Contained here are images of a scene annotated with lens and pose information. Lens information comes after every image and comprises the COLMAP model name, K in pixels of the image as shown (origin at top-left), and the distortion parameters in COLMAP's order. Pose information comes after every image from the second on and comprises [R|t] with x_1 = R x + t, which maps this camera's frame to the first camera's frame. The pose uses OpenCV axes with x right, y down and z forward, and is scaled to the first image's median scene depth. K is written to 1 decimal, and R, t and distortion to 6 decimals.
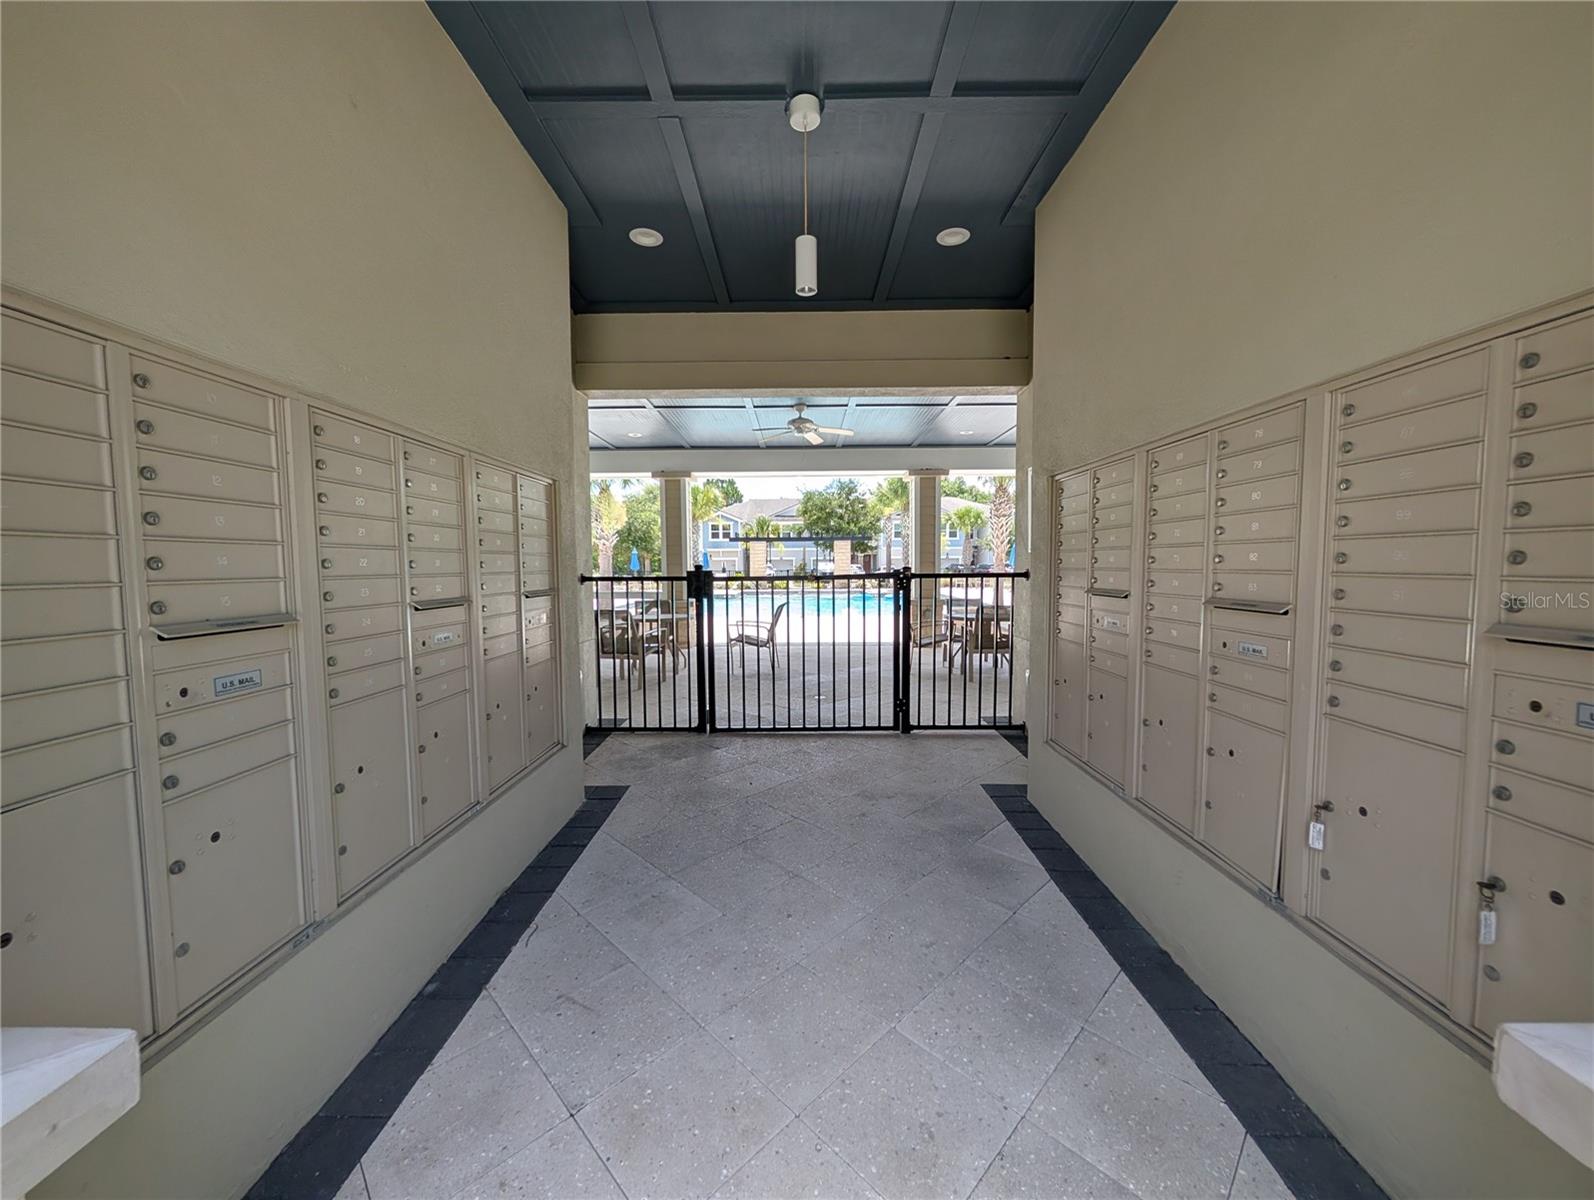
lens RADIAL K [[558.7, 0, 800.4], [0, 558.7, 597.8], [0, 0, 1]] dist [-0.000052, 0.000000]
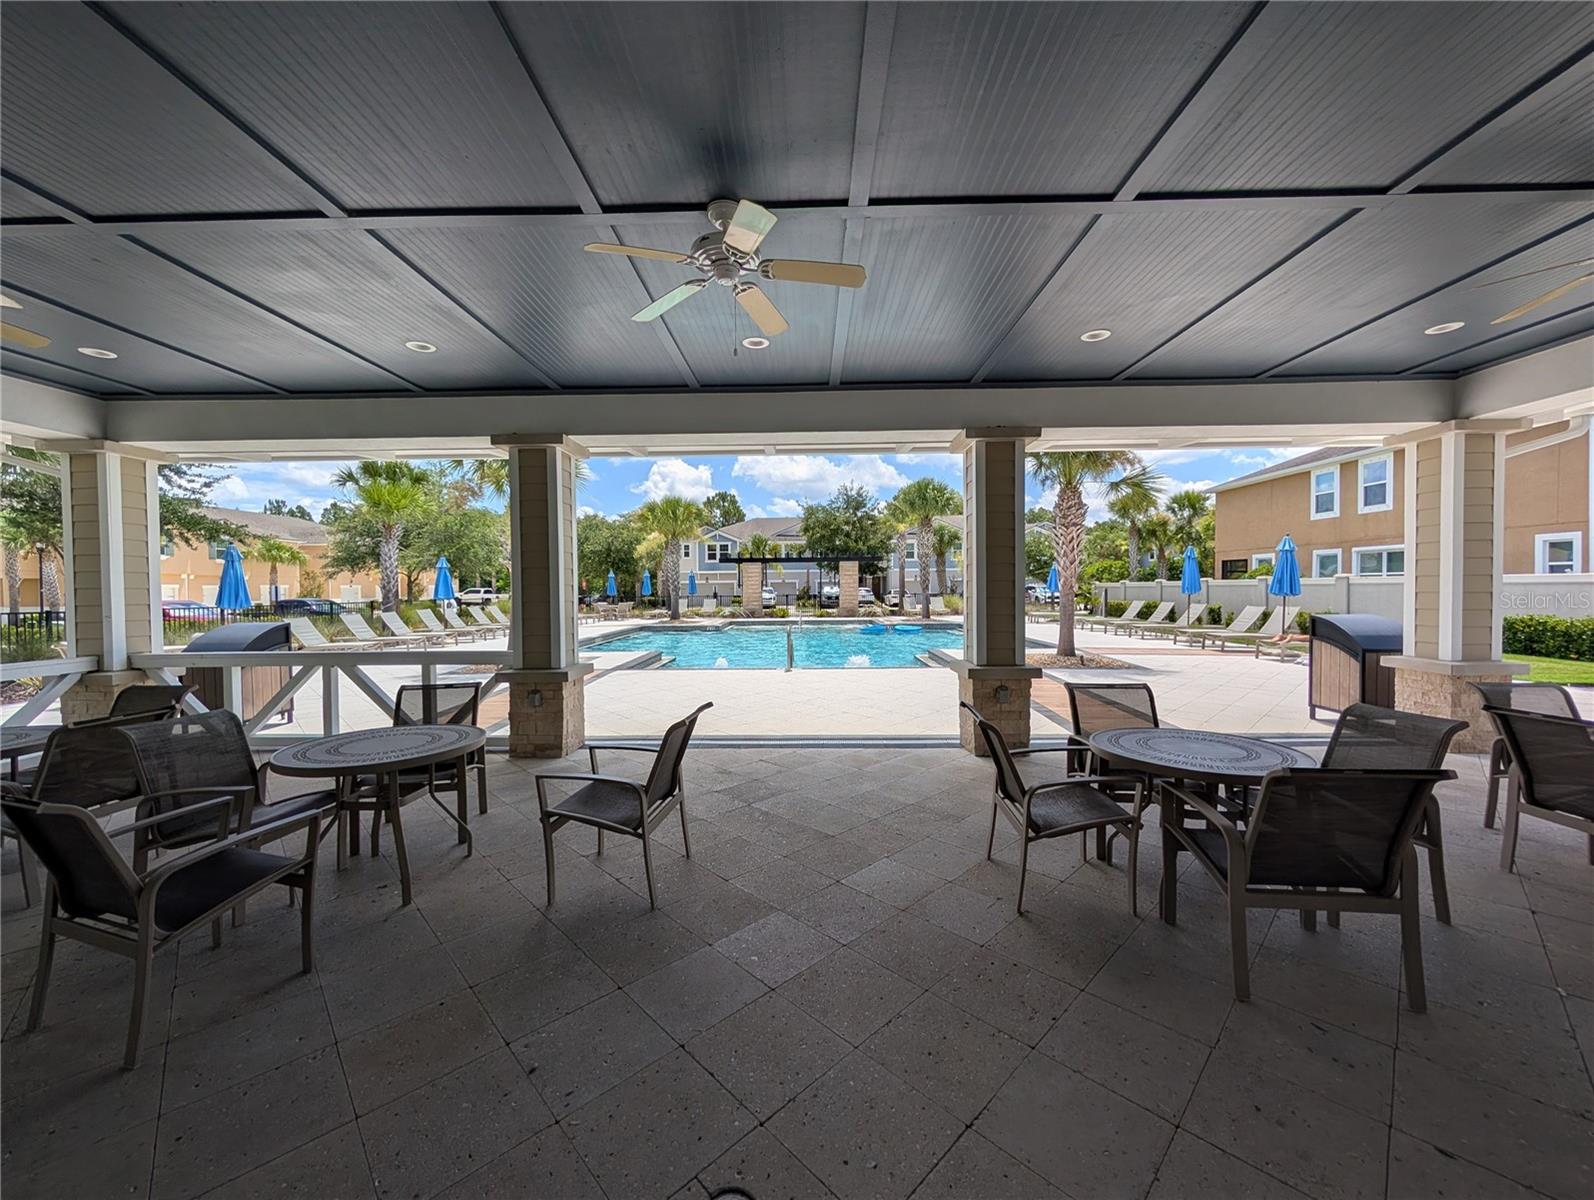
lens RADIAL K [[558.7, 0, 792.9], [0, 558.7, 599.7], [0, 0, 1]] dist [-0.000052, 0.000000]
pose [[0.999652, -0.002705, -0.026222, 0.009285], [0.001799, 0.999403, -0.034509, -0.011513], [0.026300, 0.034450, 0.999060, 0.117152]]
